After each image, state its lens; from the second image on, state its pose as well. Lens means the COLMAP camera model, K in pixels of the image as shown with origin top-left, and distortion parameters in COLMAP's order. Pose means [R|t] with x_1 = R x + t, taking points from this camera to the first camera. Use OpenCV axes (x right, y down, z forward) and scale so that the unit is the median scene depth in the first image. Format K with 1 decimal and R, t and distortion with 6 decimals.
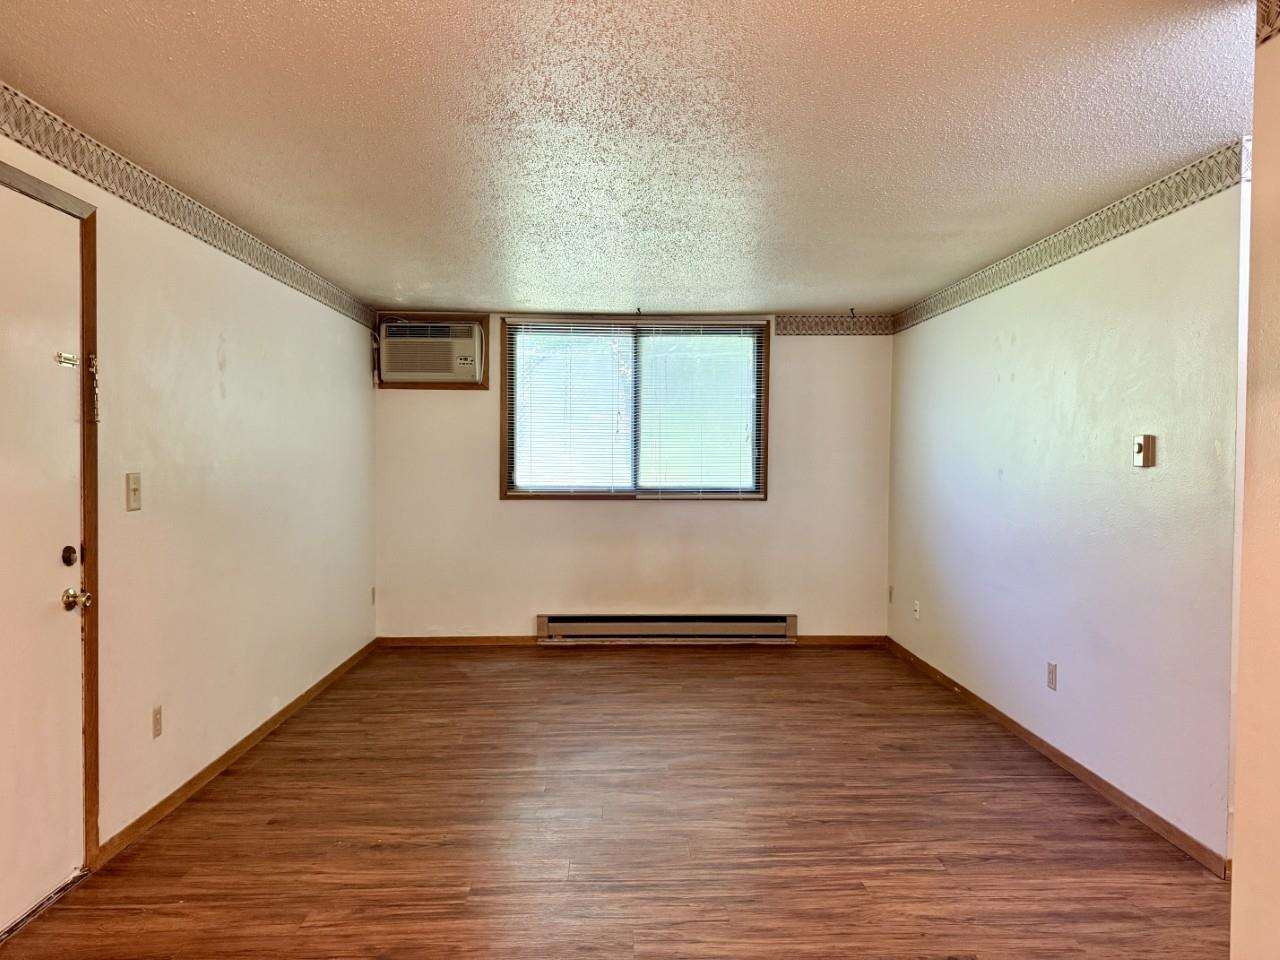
lens RADIAL K [[900.0, 0, 642.0], [0, 900.0, 482.2], [0, 0, 1]] dist [0.048570, -0.050734]
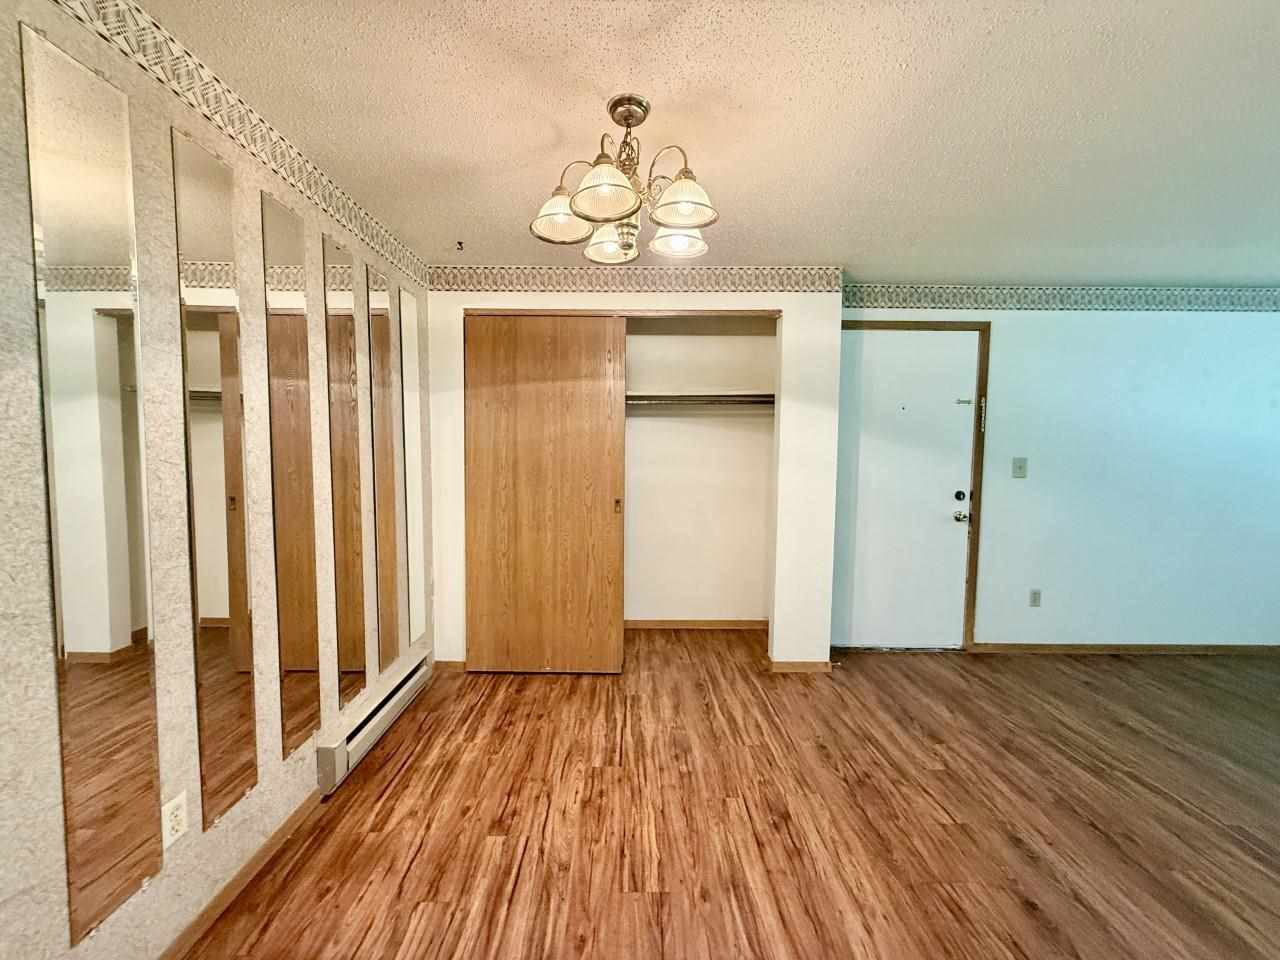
lens RADIAL K [[509.9, 0, 636.0], [0, 509.9, 477.7], [0, 0, 1]] dist [0.004182, 0.000082]
pose [[-0.028207, 0.050054, -0.998348, 0.497384], [-0.031881, 0.998192, 0.050947, 0.003287], [0.999094, 0.033265, -0.026560, 0.252316]]
